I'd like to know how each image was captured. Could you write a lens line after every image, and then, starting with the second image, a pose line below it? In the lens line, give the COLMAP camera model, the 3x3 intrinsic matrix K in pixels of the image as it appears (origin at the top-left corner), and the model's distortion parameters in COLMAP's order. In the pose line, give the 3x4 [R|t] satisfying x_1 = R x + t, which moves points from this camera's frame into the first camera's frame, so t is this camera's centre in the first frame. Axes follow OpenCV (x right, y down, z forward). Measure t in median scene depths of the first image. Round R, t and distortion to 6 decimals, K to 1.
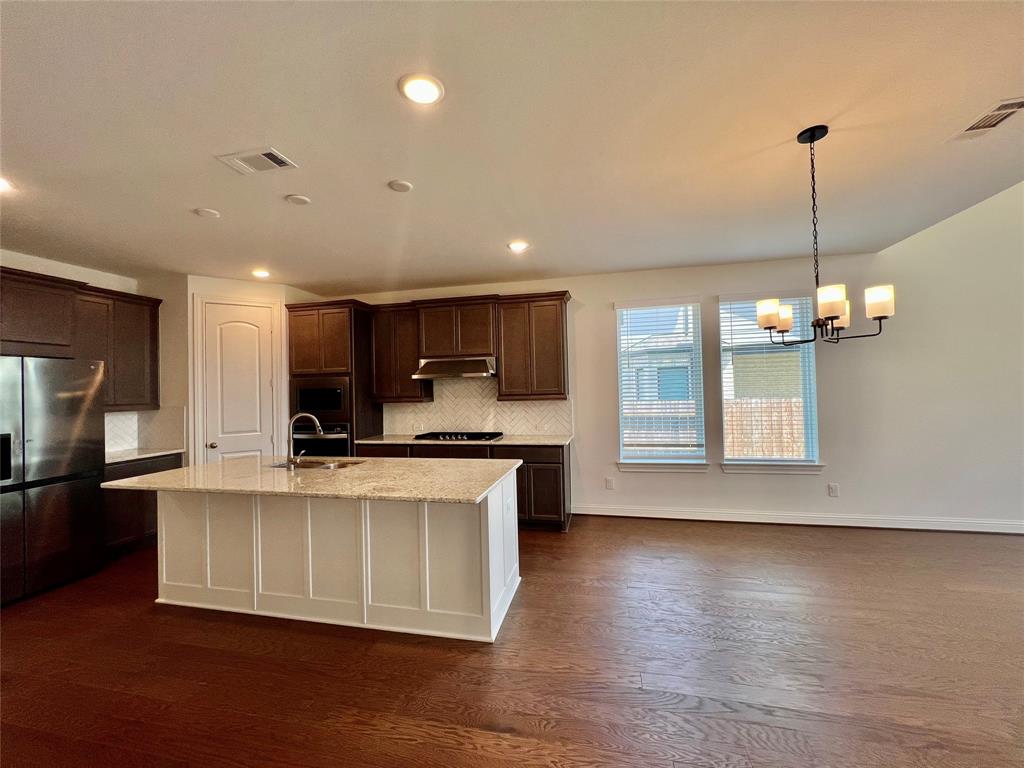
lens RADIAL K [[413.1, 0, 510.1], [0, 413.1, 385.5], [0, 0, 1]] dist [-0.002926, 0.000574]
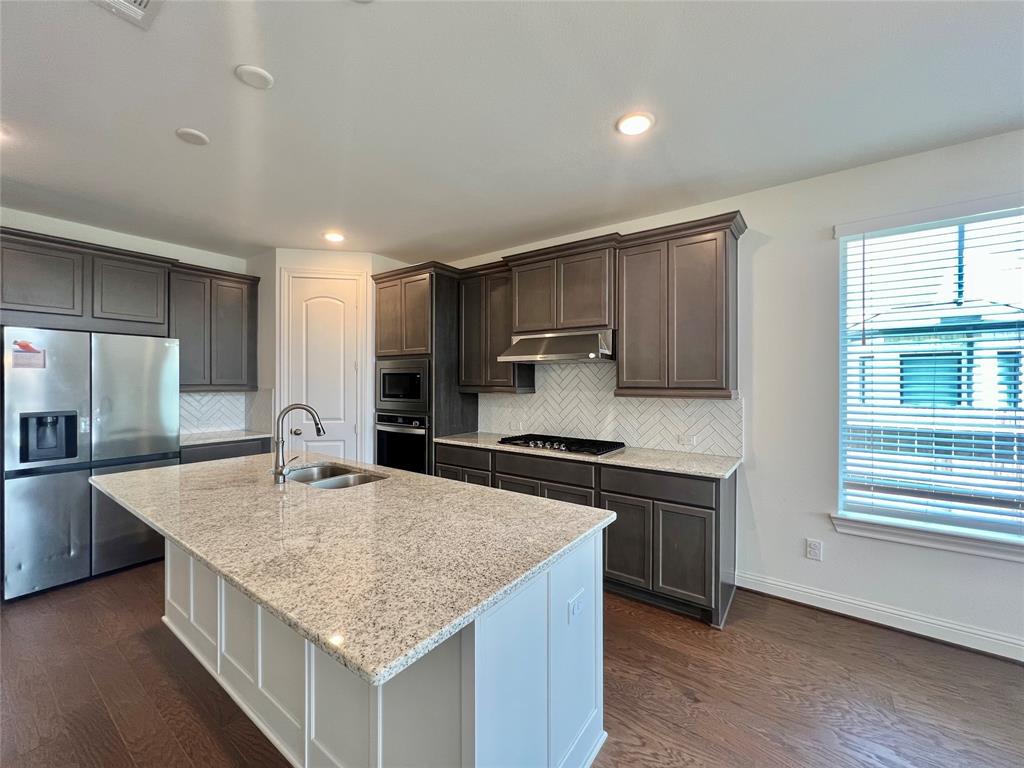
lens RADIAL K [[413.1, 0, 510.1], [0, 413.1, 382.7], [0, 0, 1]] dist [-0.002926, 0.000574]
pose [[0.920457, 0.027368, -0.389884, 0.074222], [-0.019952, 0.999535, 0.023060, 0.004032], [0.390334, -0.013446, 0.920575, 0.327947]]
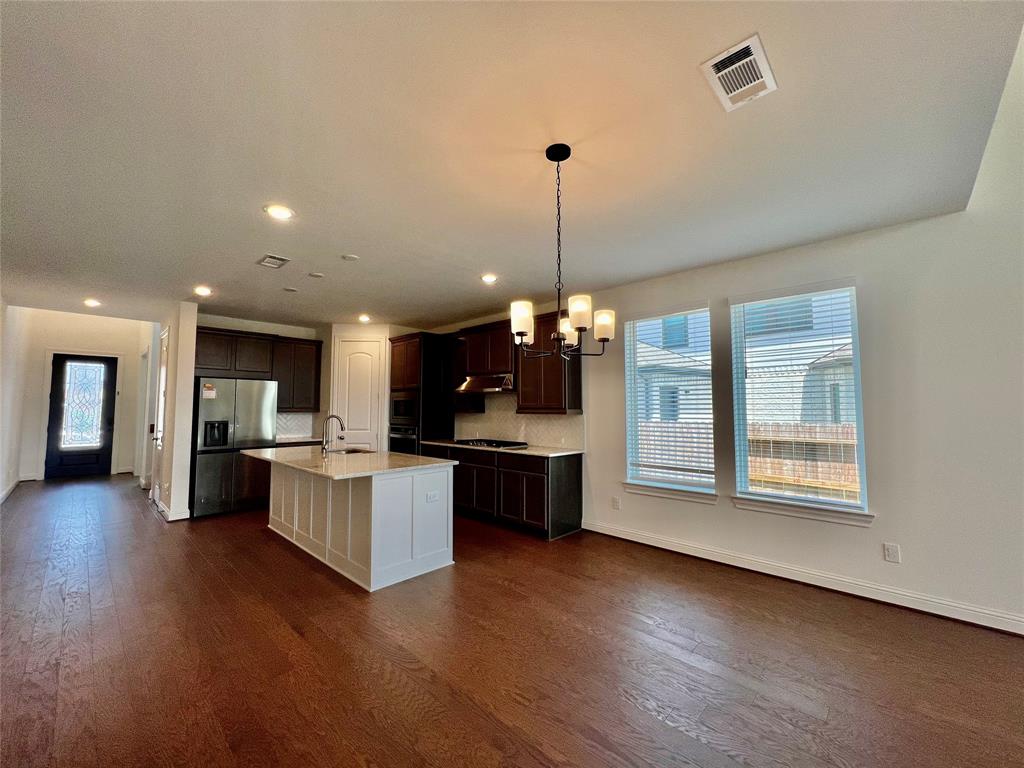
lens RADIAL K [[413.1, 0, 507.9], [0, 413.1, 382.5], [0, 0, 1]] dist [-0.002926, 0.000574]
pose [[0.857299, -0.007395, -0.514765, 0.531994], [-0.016136, 0.999020, -0.041226, 0.000578], [0.514565, 0.043649, 0.856339, 0.035699]]
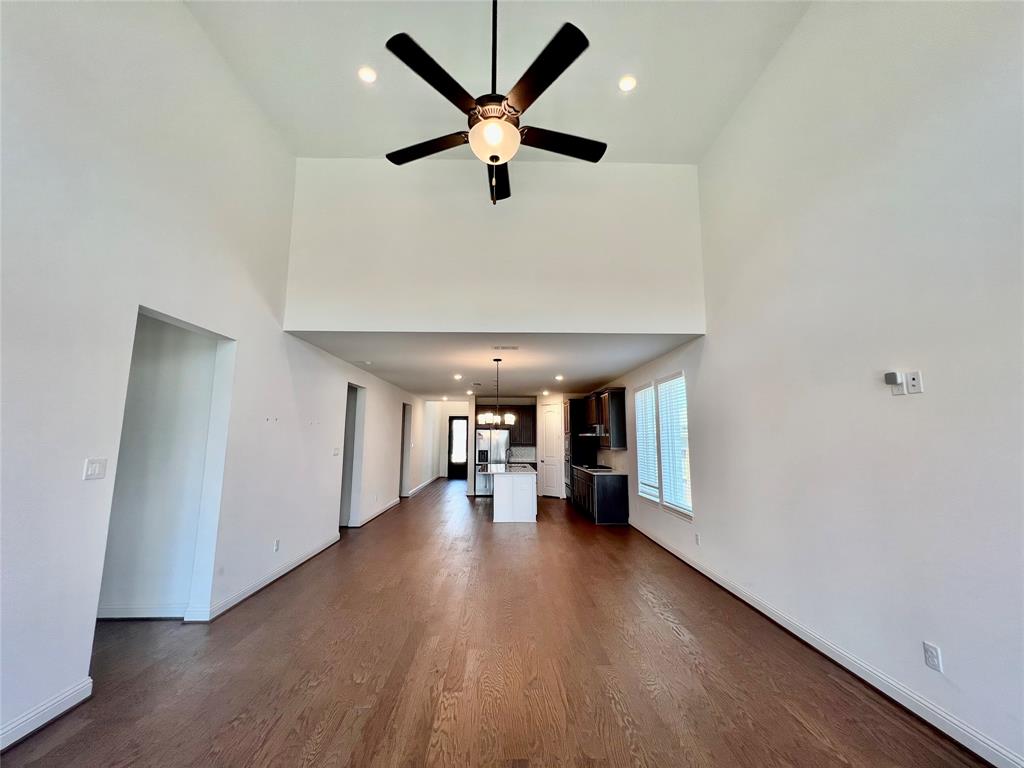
lens RADIAL K [[416.8, 0, 512.5], [0, 416.8, 374.5], [0, 0, 1]] dist [0.000416, 0.000336]
pose [[0.243485, -0.124928, -0.961825, 1.735659], [-0.003305, 0.991557, -0.129626, -0.051253], [0.969899, 0.034741, 0.241016, 0.171461]]
